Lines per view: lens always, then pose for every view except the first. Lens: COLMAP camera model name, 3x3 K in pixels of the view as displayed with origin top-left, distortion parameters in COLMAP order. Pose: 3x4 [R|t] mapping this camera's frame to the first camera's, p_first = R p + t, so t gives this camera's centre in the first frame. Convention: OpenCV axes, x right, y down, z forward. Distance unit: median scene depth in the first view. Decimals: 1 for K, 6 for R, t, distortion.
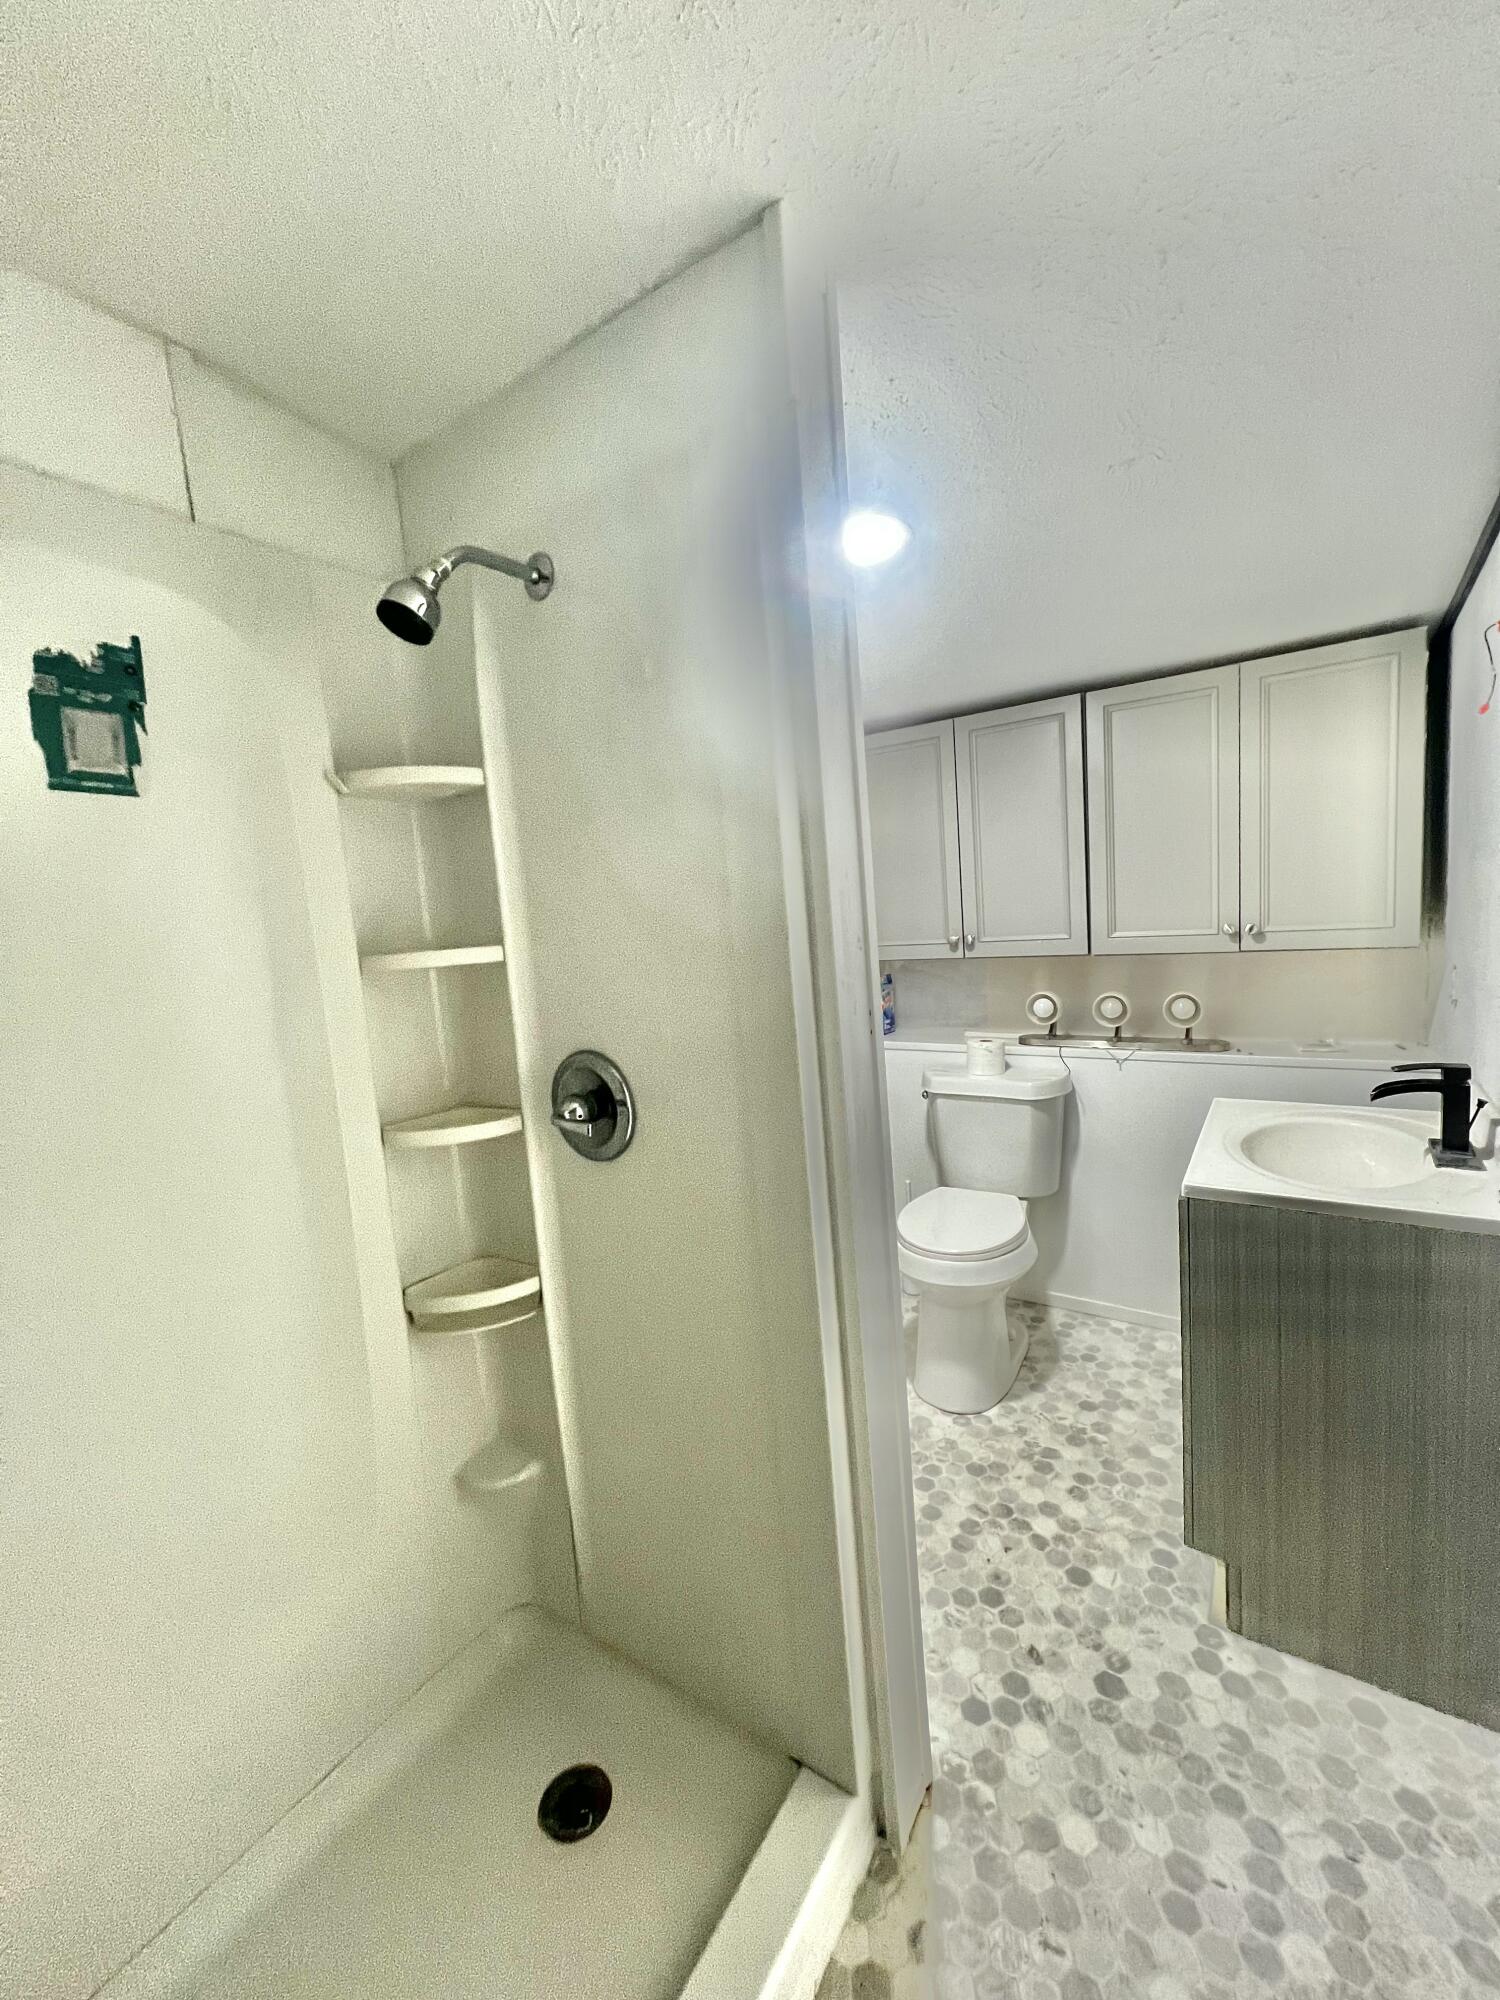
lens RADIAL K [[808.0, 0, 753.2], [0, 808.0, 997.2], [0, 0, 1]] dist [-0.002335, 0.000557]
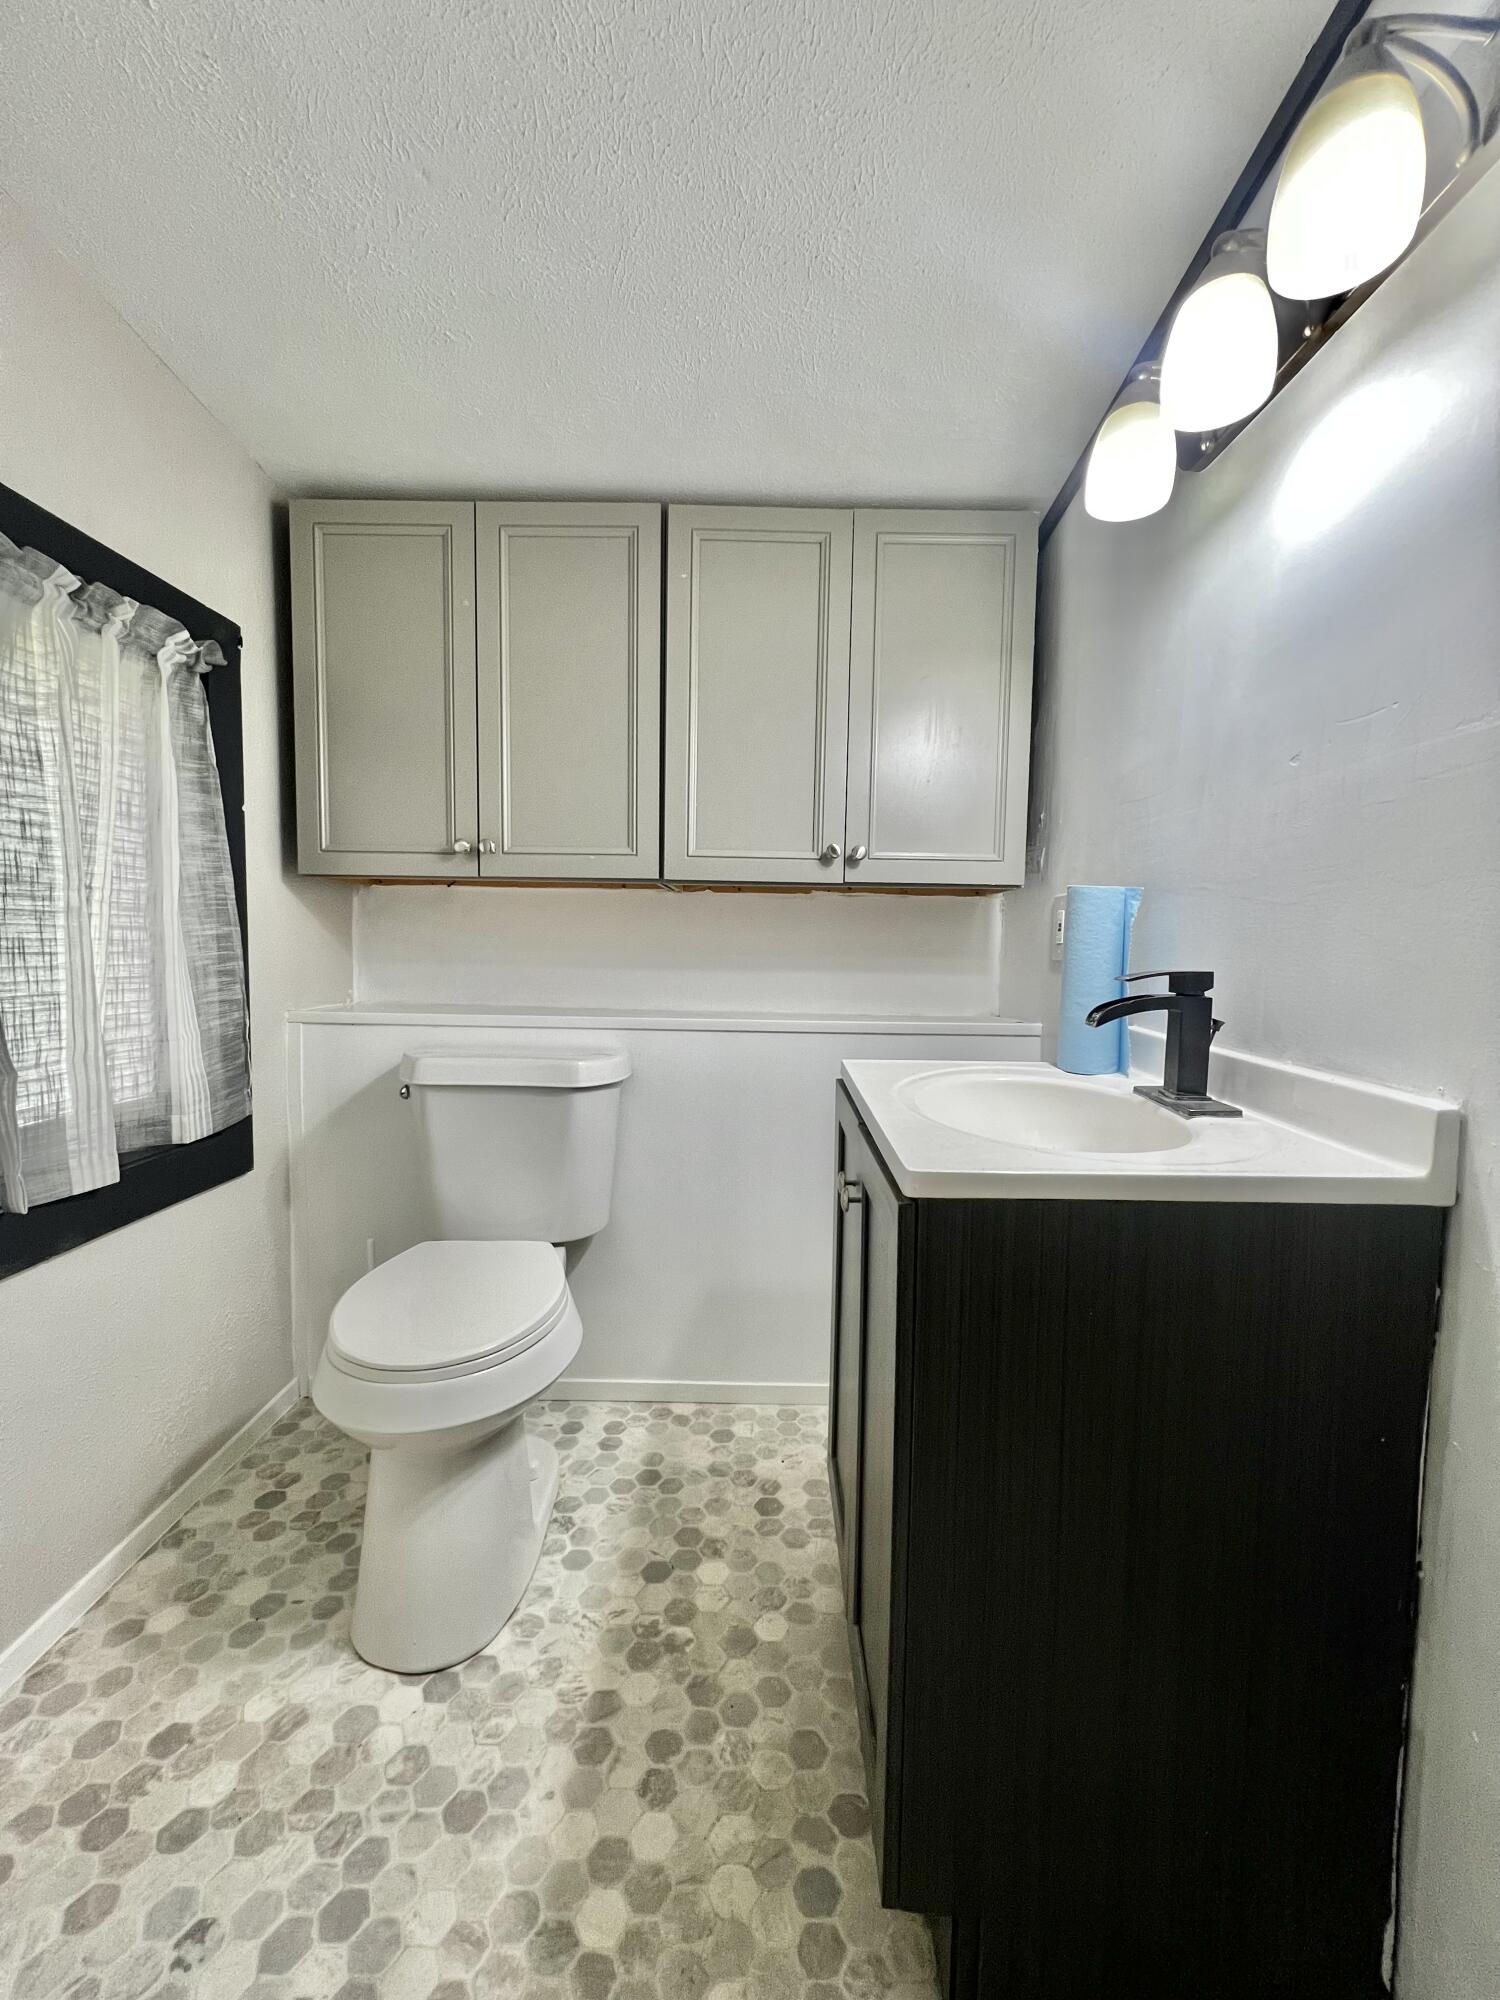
lens RADIAL K [[808.0, 0, 757.3], [0, 808.0, 992.5], [0, 0, 1]] dist [-0.002335, 0.000557]
pose [[0.833100, 0.048947, 0.550952, 0.128719], [-0.013316, 0.997563, -0.068490, 0.115436], [-0.552961, 0.049723, 0.831722, 0.463851]]
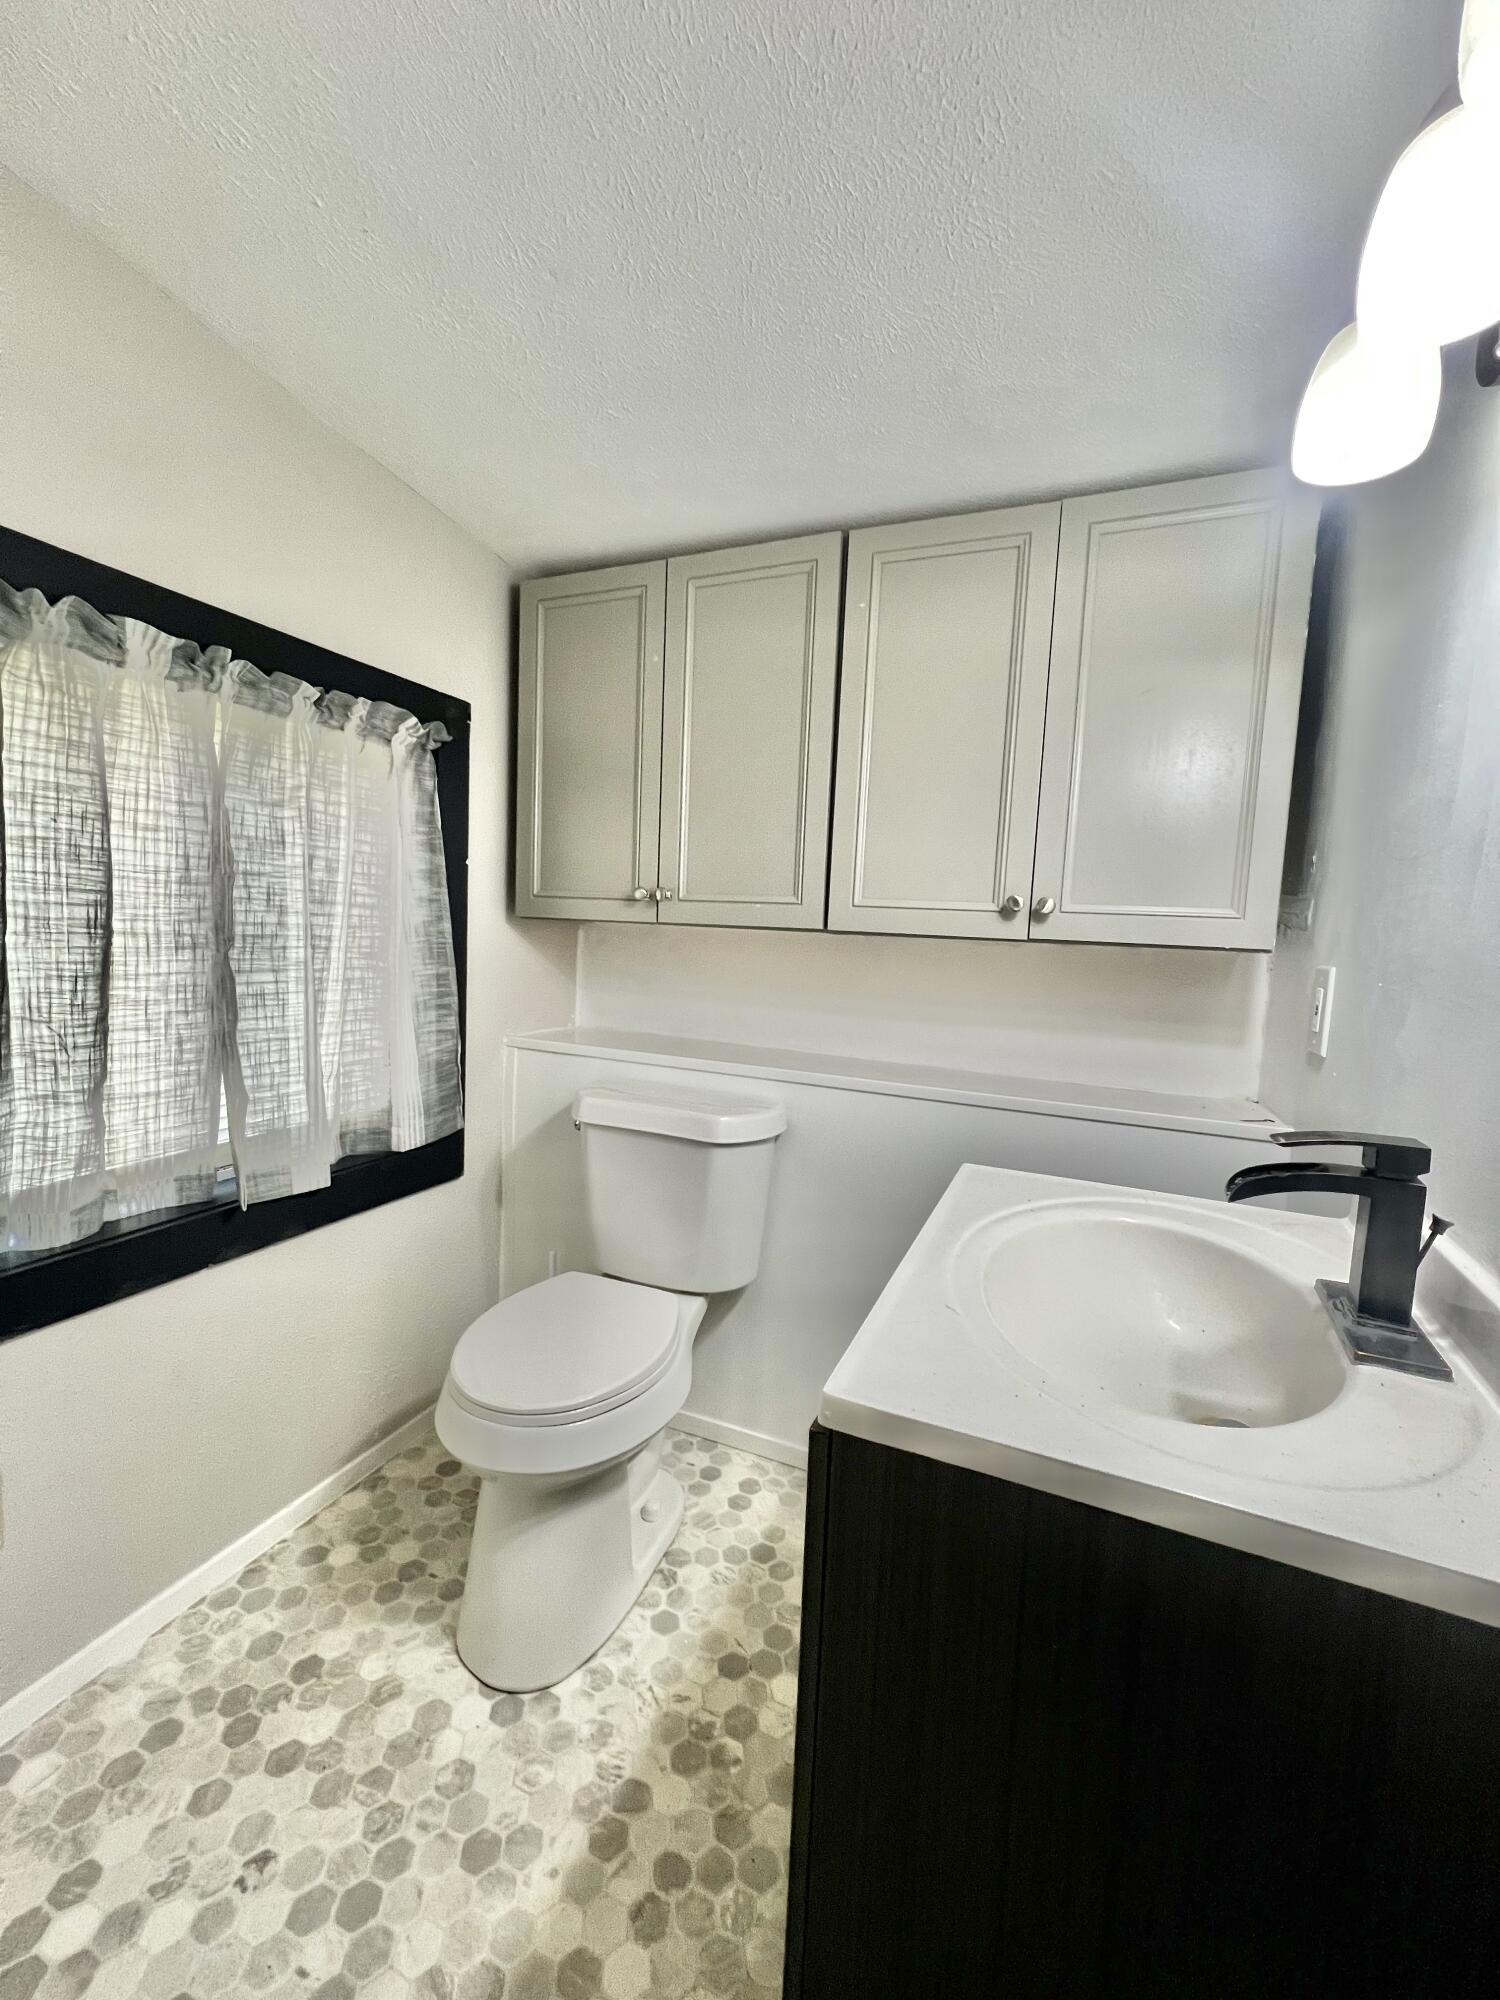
lens RADIAL K [[808.0, 0, 749.9], [0, 808.0, 992.4], [0, 0, 1]] dist [-0.002335, 0.000557]
pose [[0.977695, 0.098615, 0.185439, 0.295181], [-0.093006, 0.994912, -0.038729, 0.037667], [-0.188315, 0.020618, 0.981892, 0.444828]]
